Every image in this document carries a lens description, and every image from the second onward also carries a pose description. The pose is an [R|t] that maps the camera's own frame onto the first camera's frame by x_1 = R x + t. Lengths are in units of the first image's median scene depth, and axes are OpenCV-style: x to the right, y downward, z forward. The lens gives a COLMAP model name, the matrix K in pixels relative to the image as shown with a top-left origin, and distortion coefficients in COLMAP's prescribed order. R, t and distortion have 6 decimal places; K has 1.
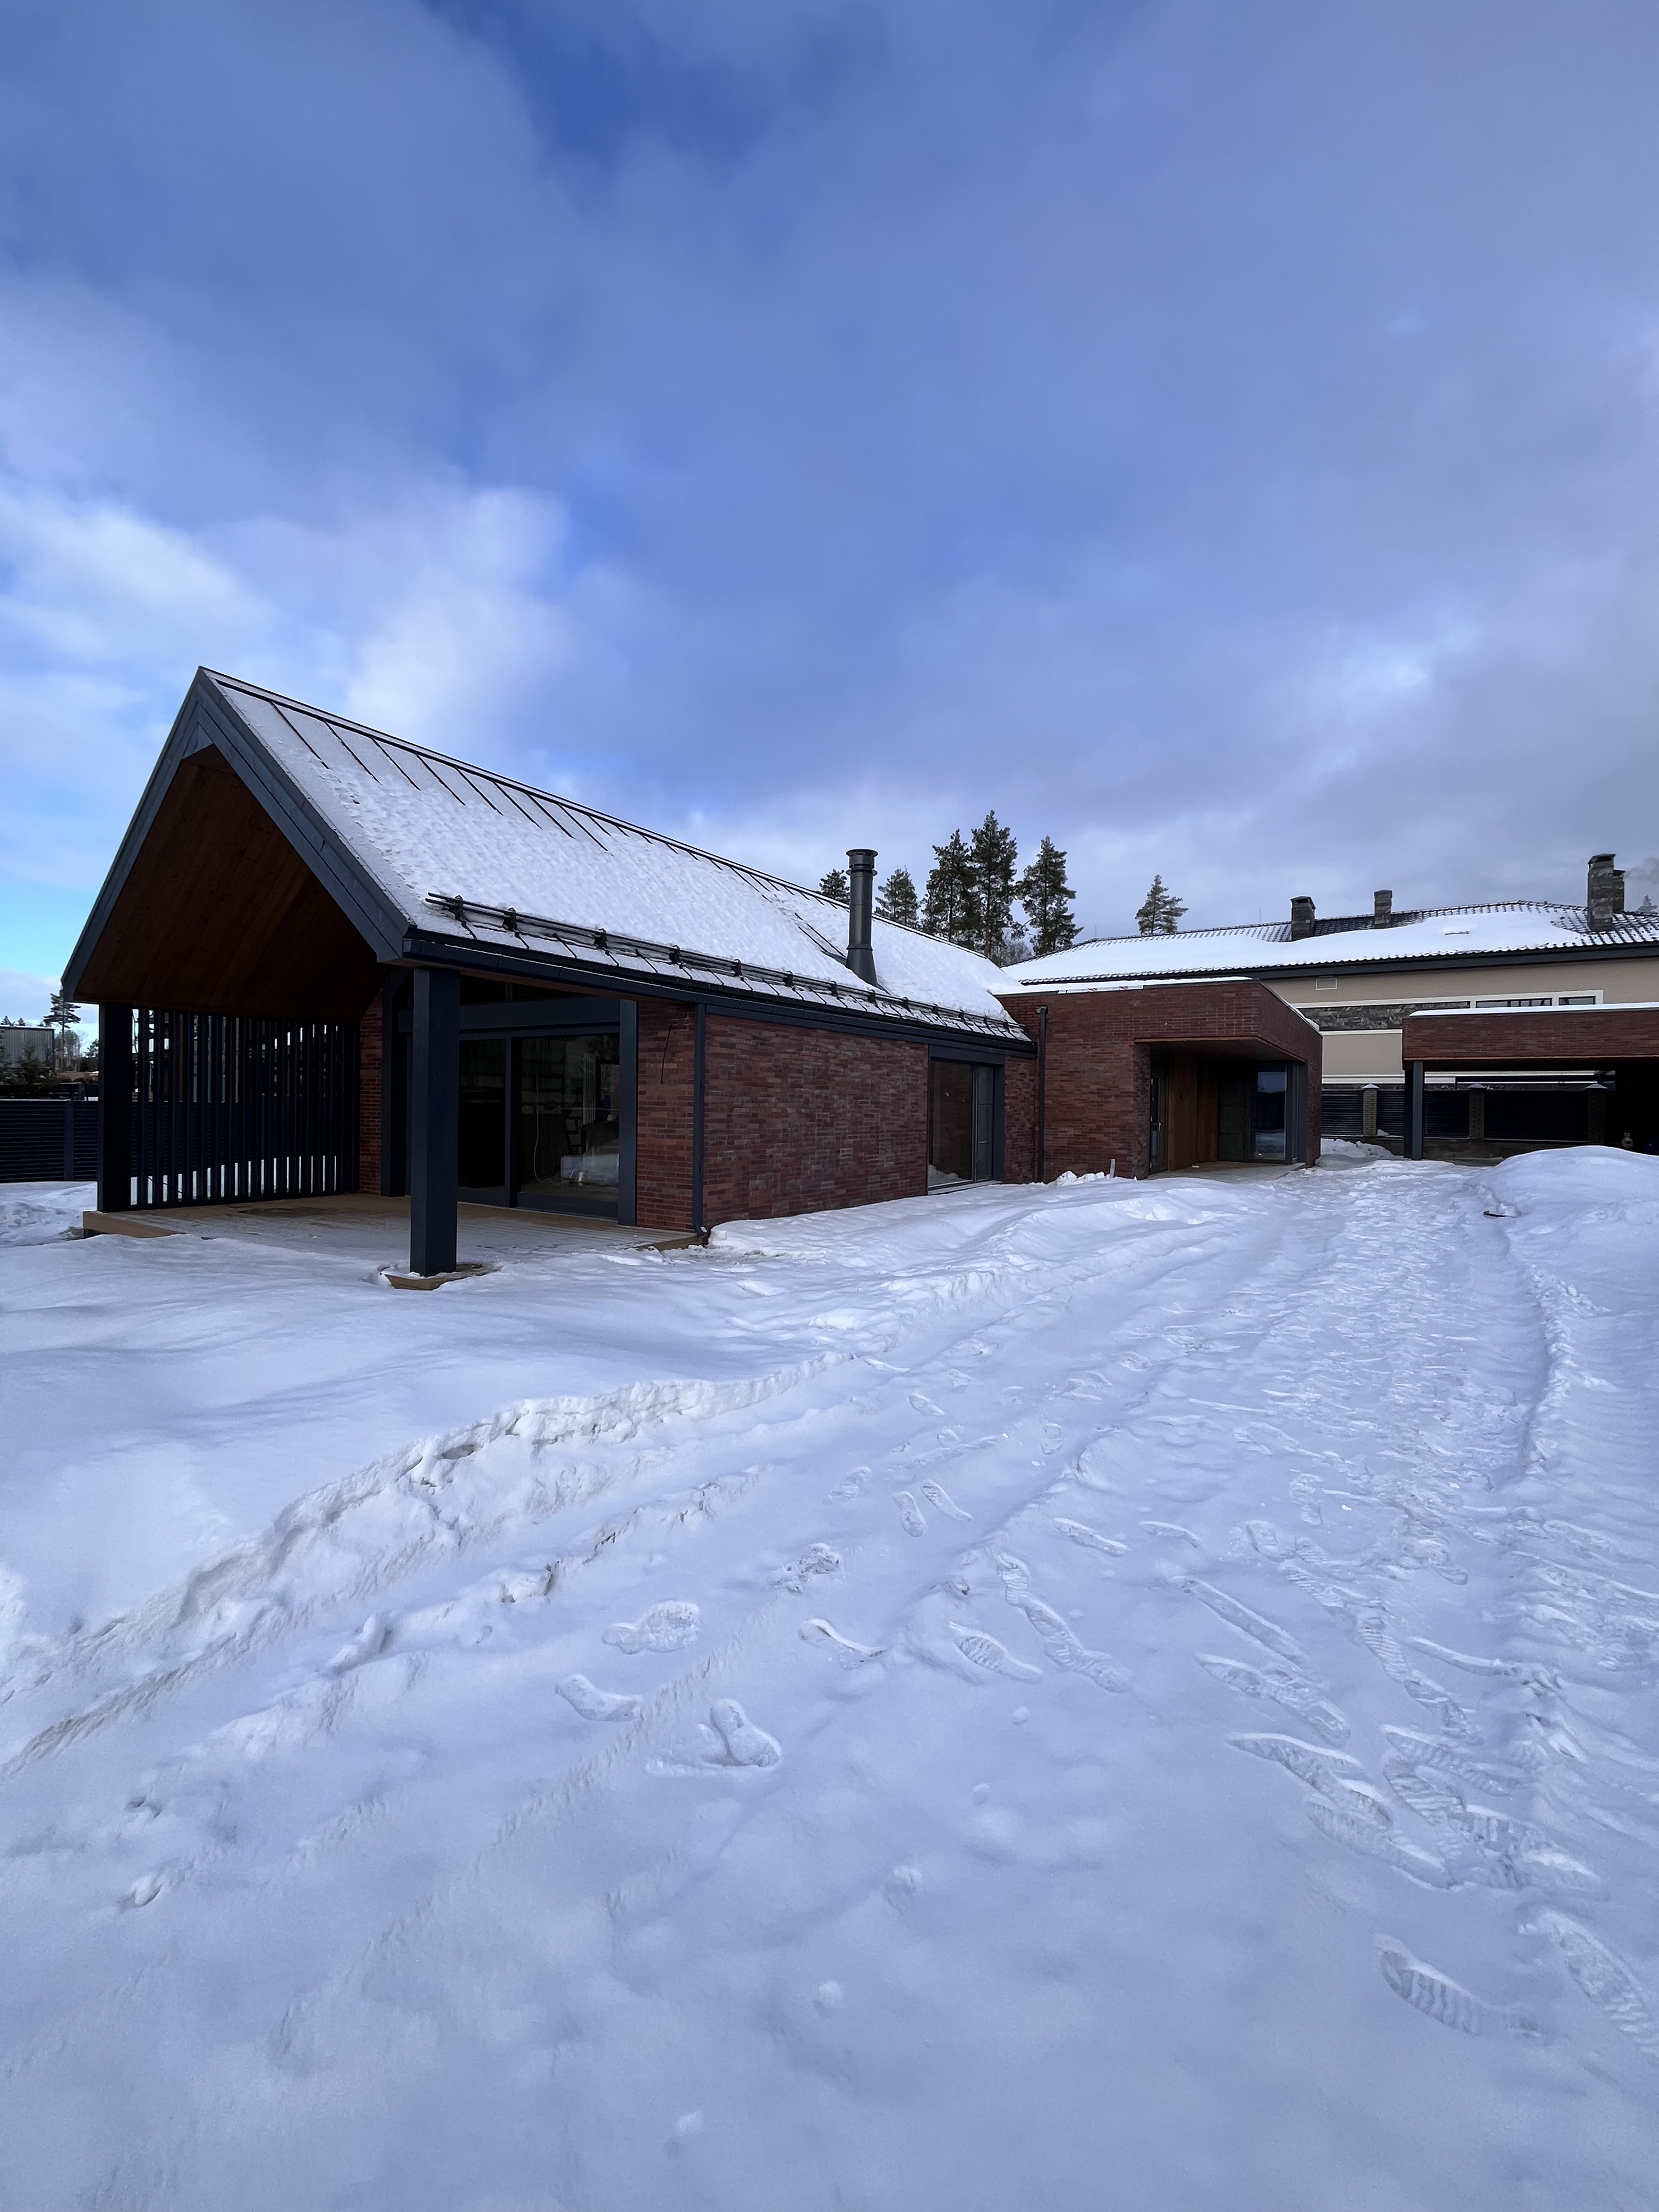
lens RADIAL K [[887.5, 0, 827.5], [0, 887.5, 1109.3], [0, 0, 1]] dist [-0.004022, -0.000493]
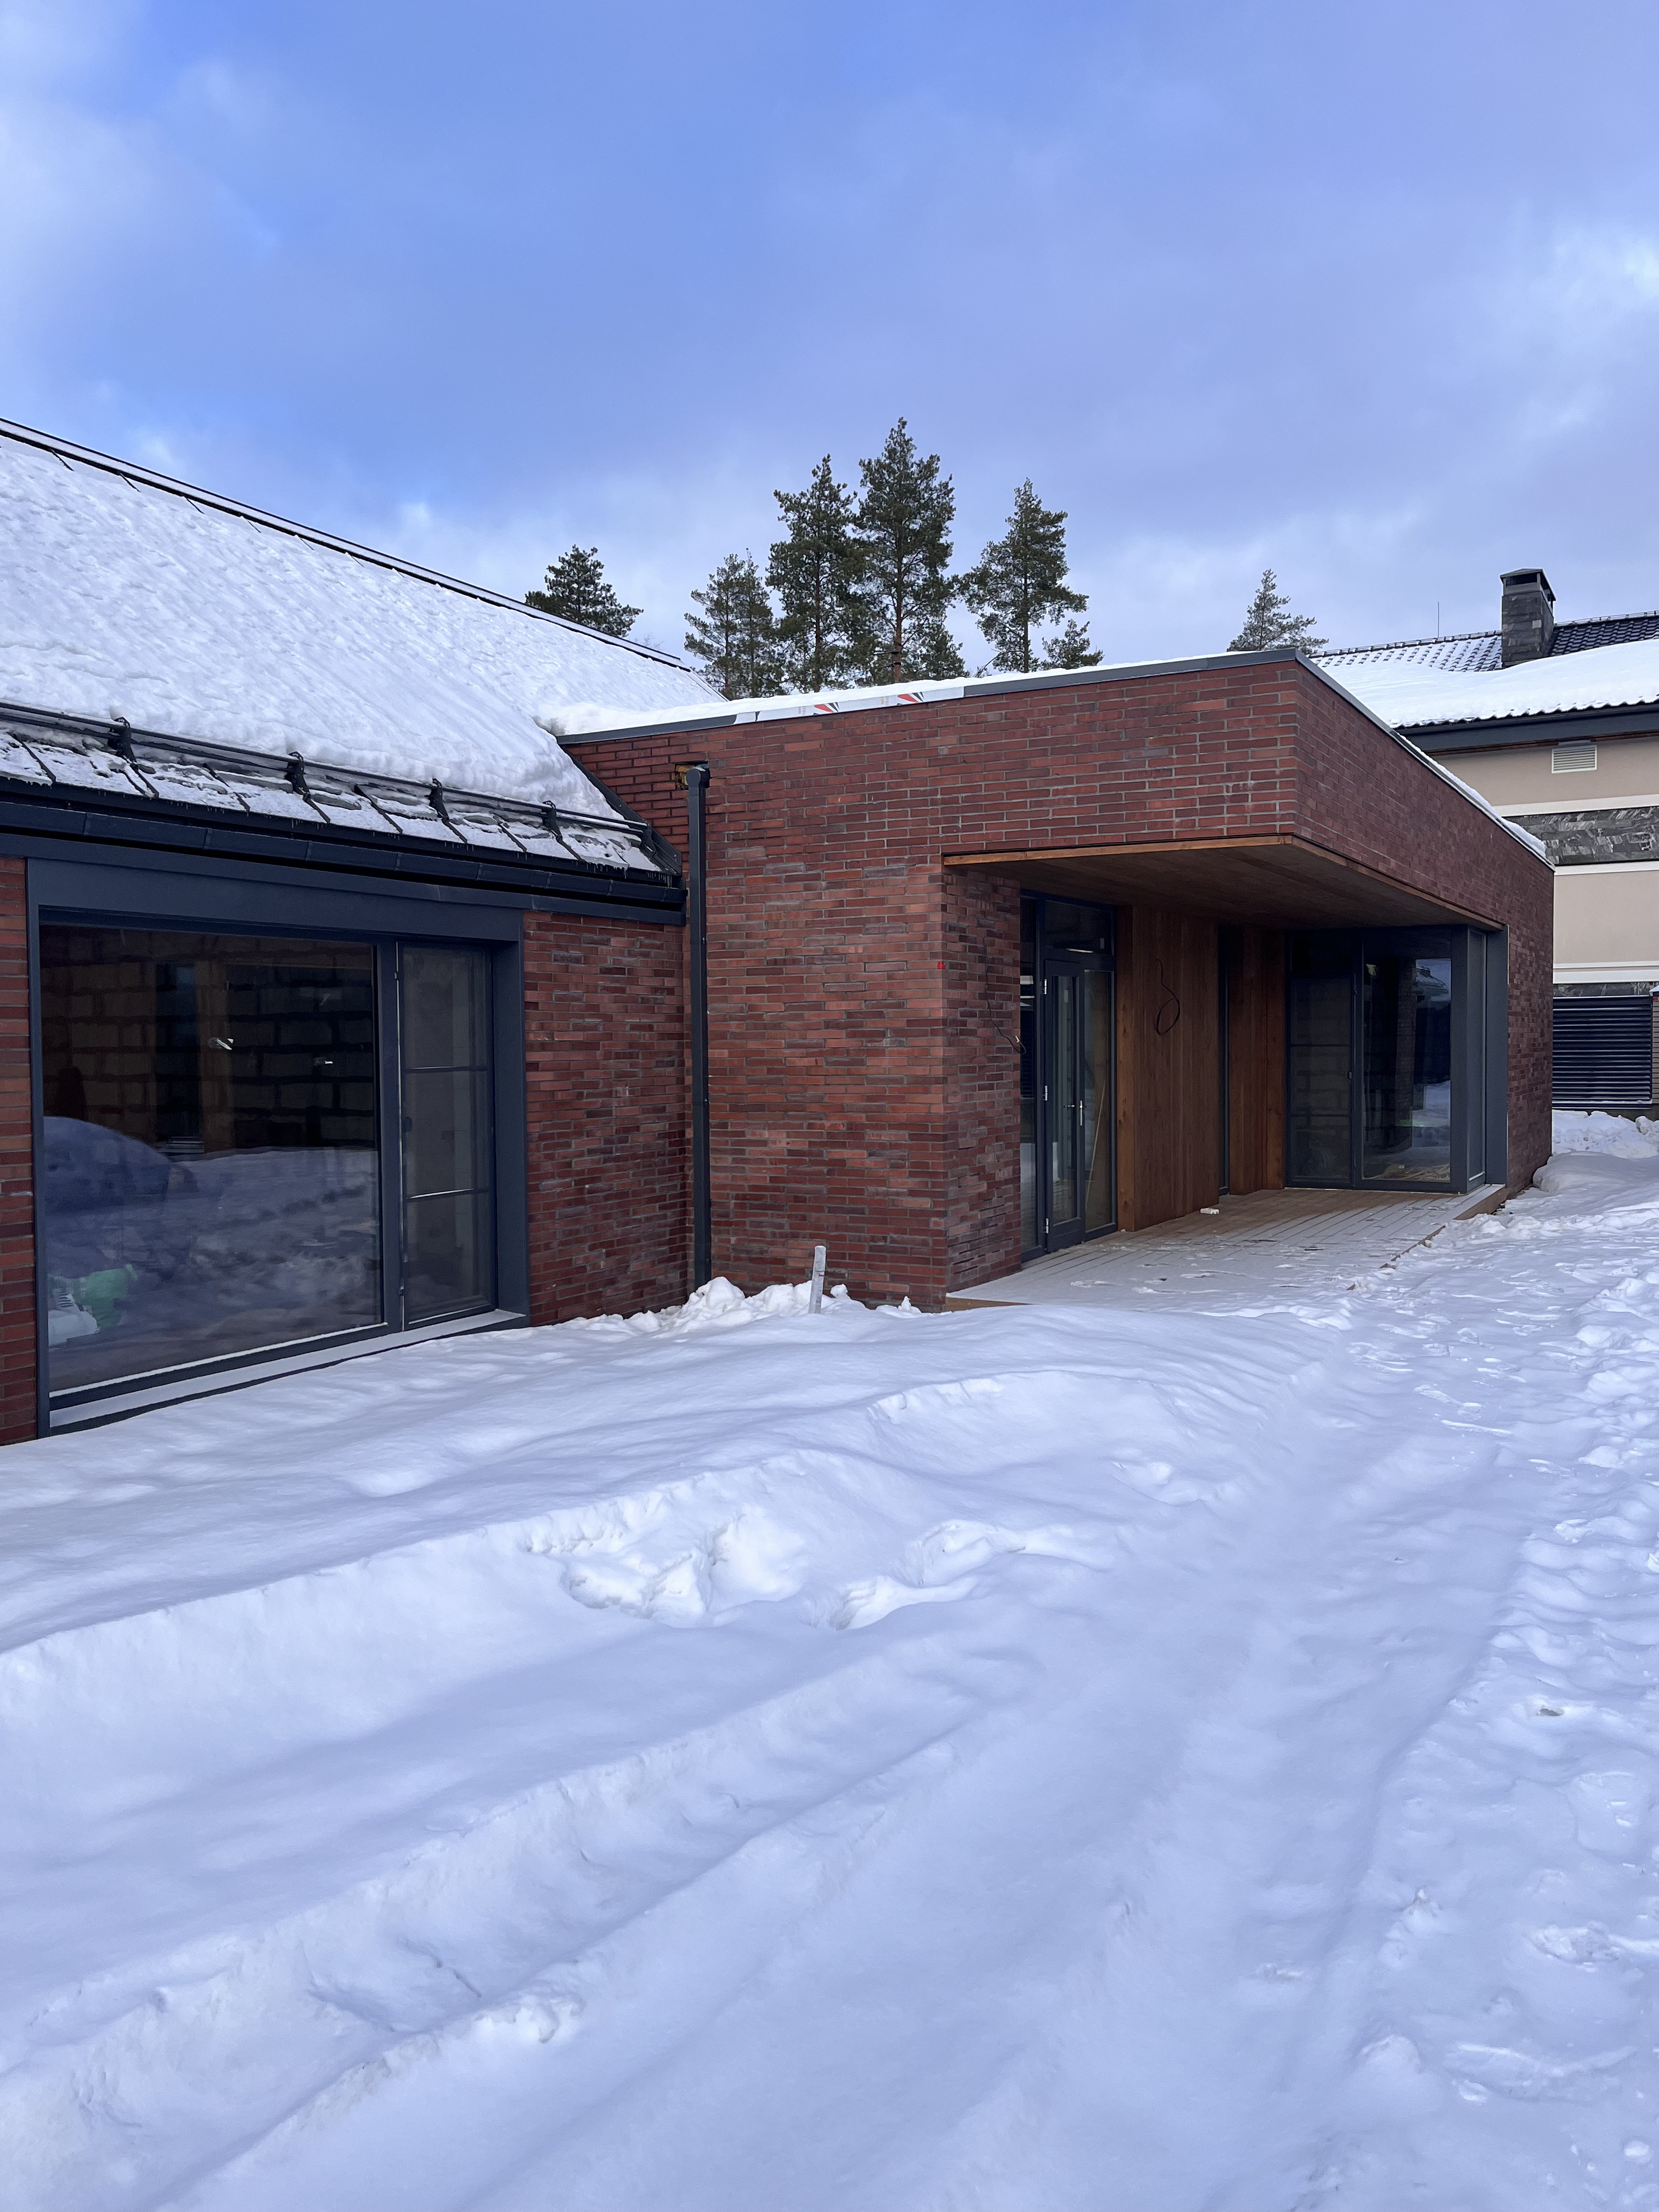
lens RADIAL K [[1664.6, 0, 839.4], [0, 1664.6, 1101.1], [0, 0, 1]] dist [0.062764, -0.080944]
pose [[0.996132, -0.025607, 0.084061, 0.398175], [0.023066, 0.999251, 0.031067, -0.015006], [-0.084793, -0.029008, 0.995976, 0.615706]]
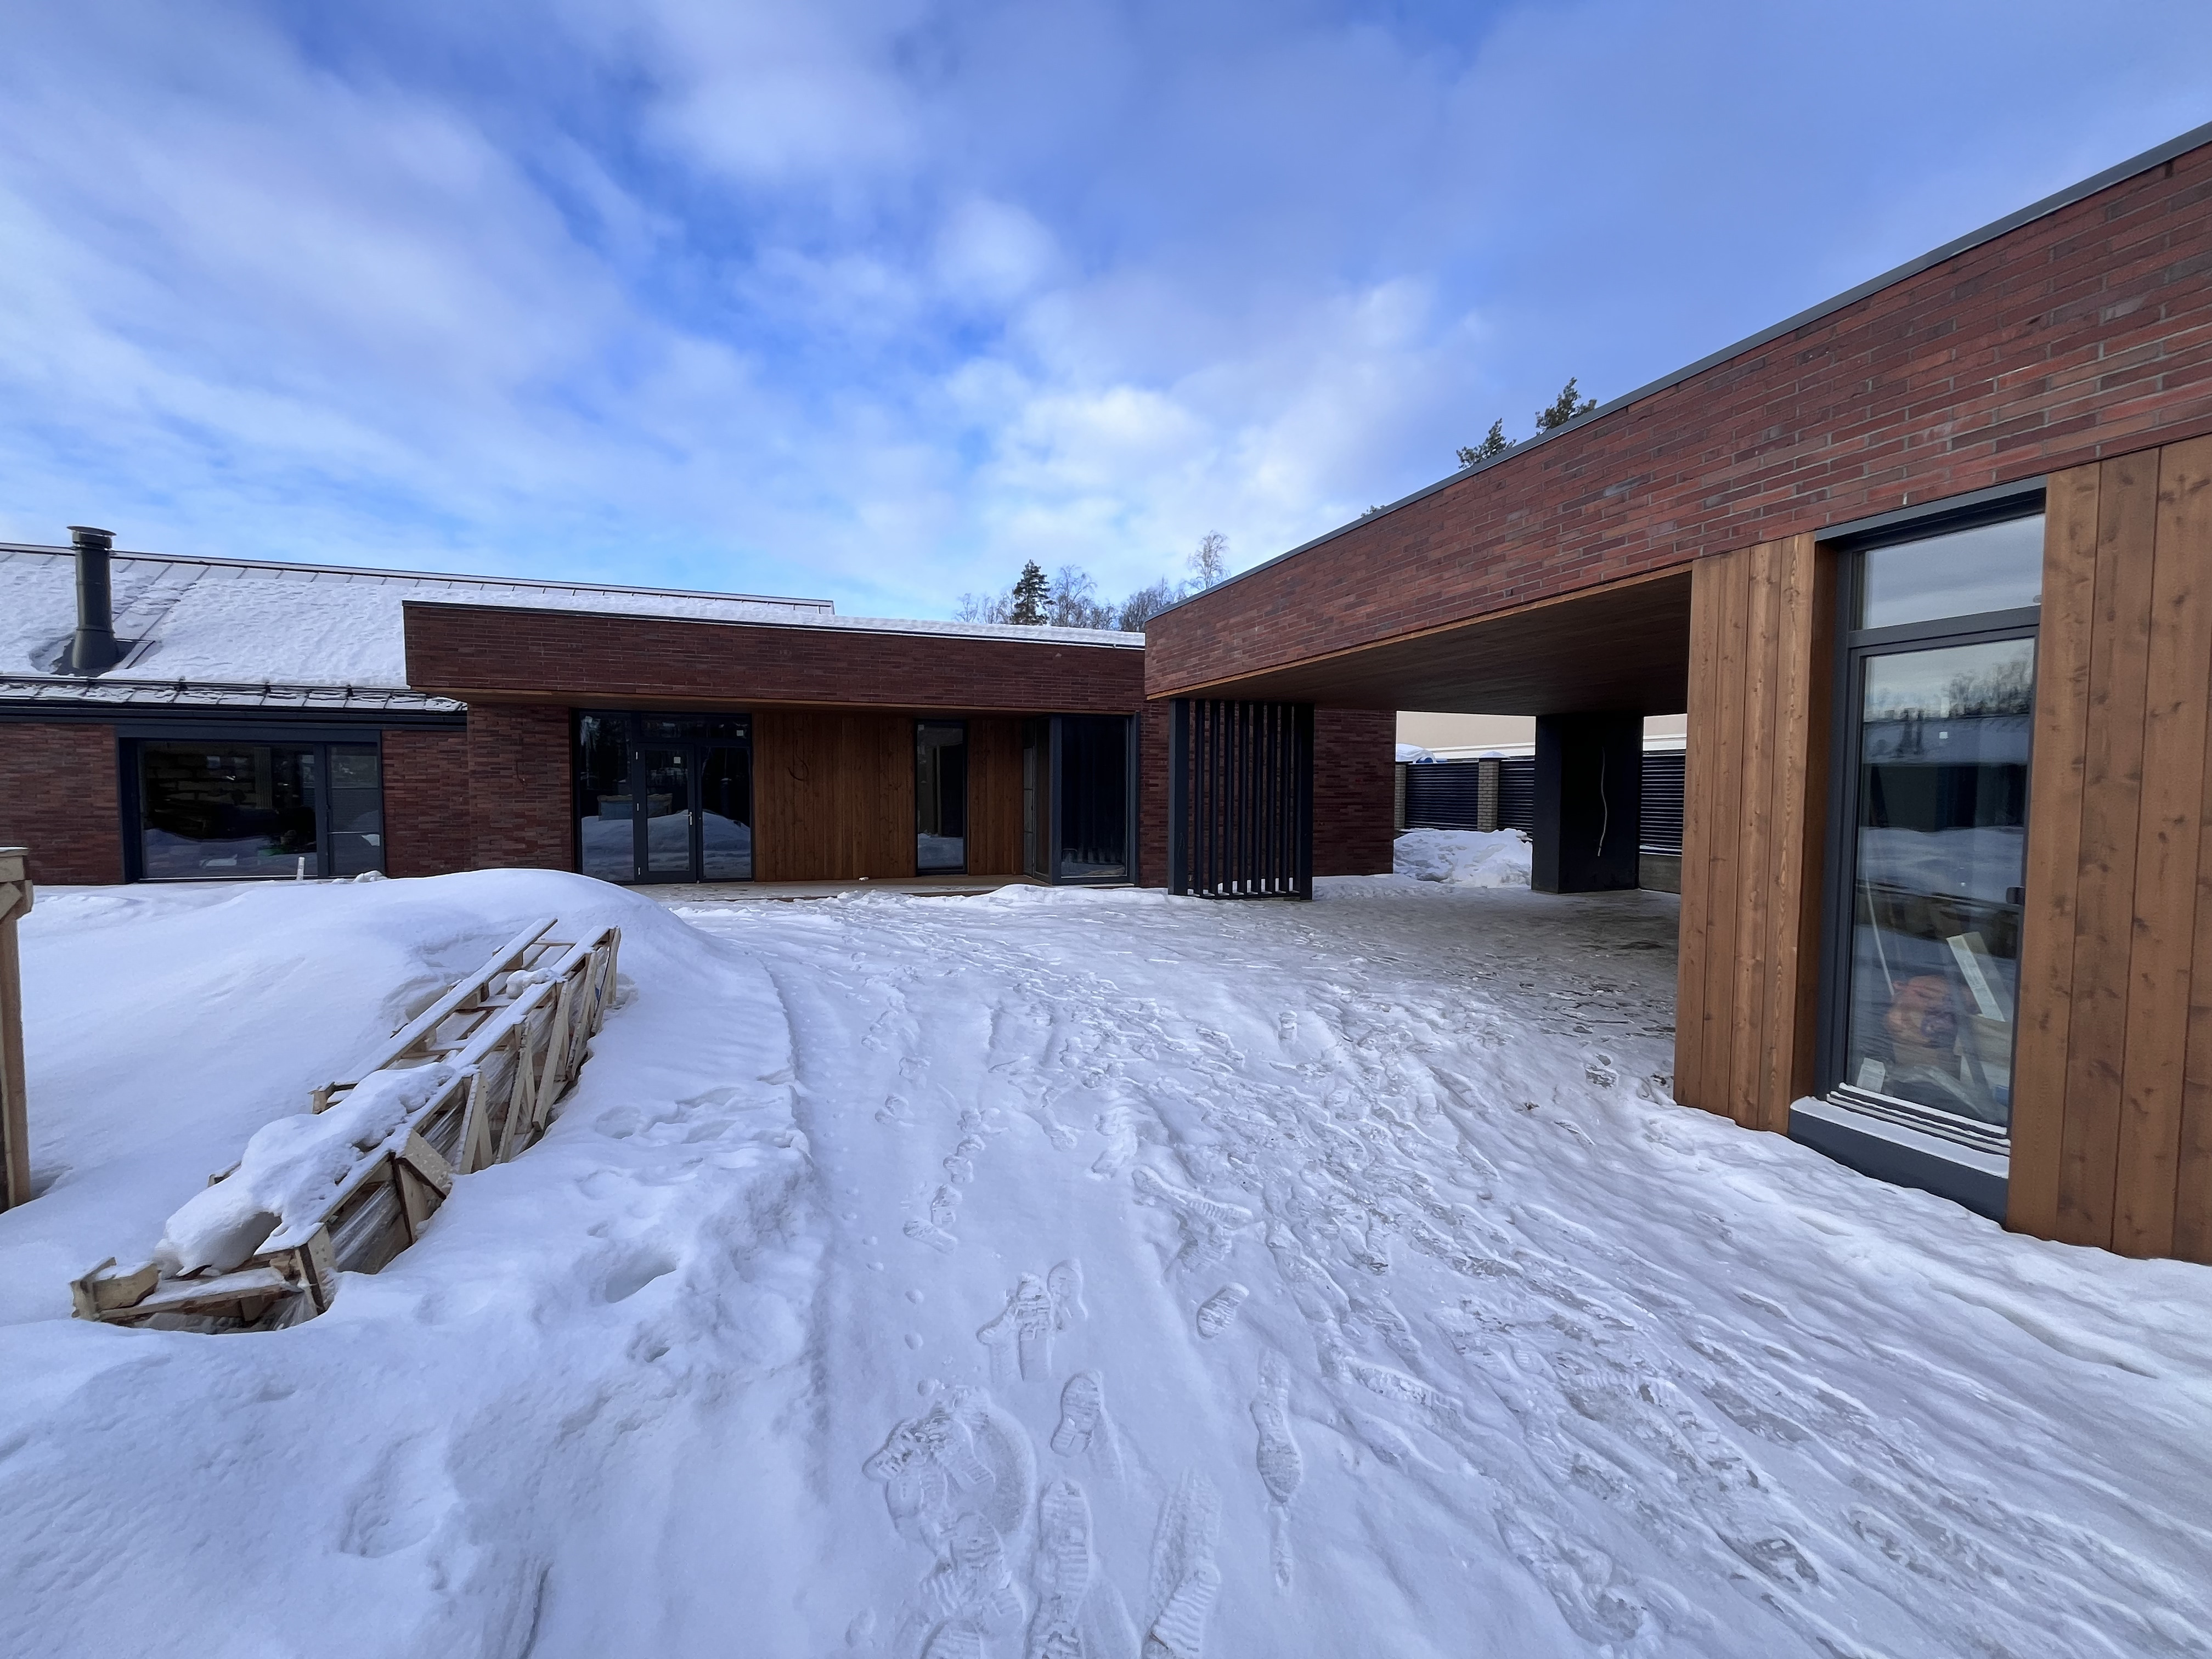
lens RADIAL K [[879.6, 0, 1116.0], [0, 879.6, 829.8], [0, 0, 1]] dist [-0.002235, -0.000925]
pose [[0.803432, 0.020632, -0.595039, 1.928277], [0.000952, 0.999354, 0.035937, 0.006270], [0.595396, -0.029440, 0.802893, 1.137834]]
